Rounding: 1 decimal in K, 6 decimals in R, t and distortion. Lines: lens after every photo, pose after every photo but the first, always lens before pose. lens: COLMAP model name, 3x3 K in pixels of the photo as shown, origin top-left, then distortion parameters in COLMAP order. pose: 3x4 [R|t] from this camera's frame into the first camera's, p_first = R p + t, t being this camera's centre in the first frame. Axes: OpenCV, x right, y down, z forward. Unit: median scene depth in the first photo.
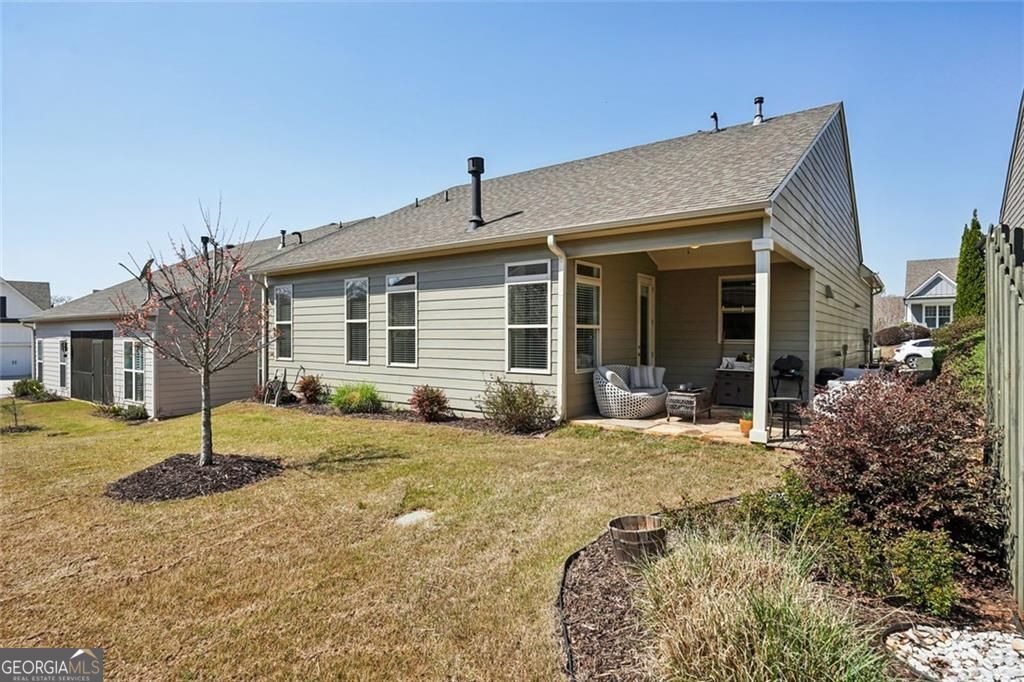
lens RADIAL K [[557.5, 0, 515.2], [0, 557.5, 360.3], [0, 0, 1]] dist [-0.004238, -0.000315]
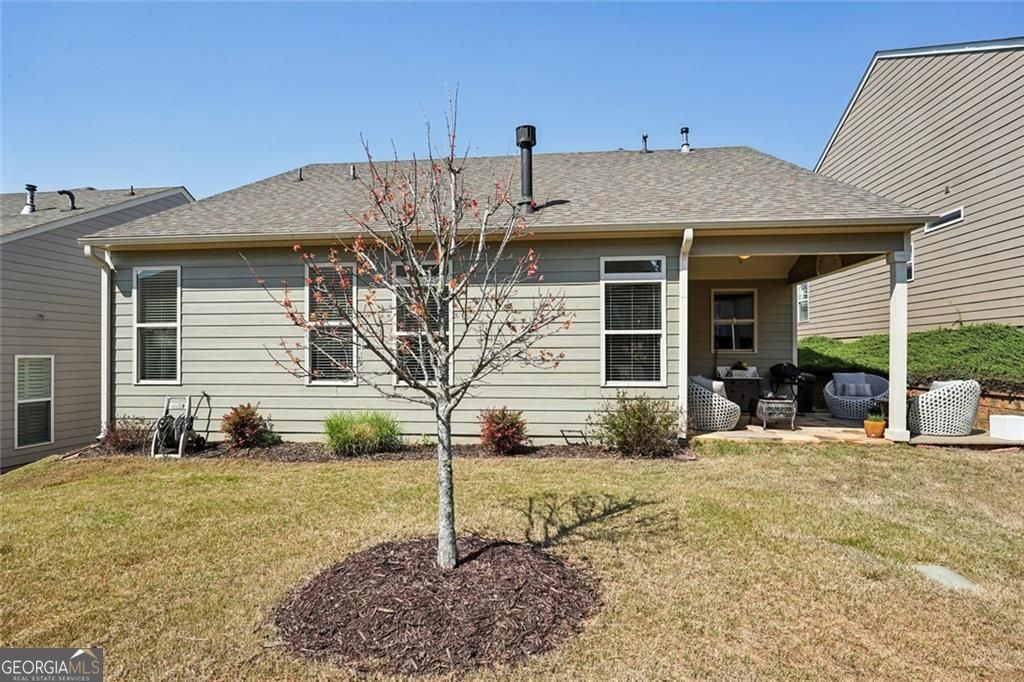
lens RADIAL K [[557.5, 0, 515.2], [0, 557.5, 360.3], [0, 0, 1]] dist [-0.004238, -0.000315]
pose [[0.854402, -0.010405, 0.519508, -0.494745], [0.027755, 0.999286, -0.025633, -0.000296], [-0.518871, 0.036320, 0.854081, 0.310090]]
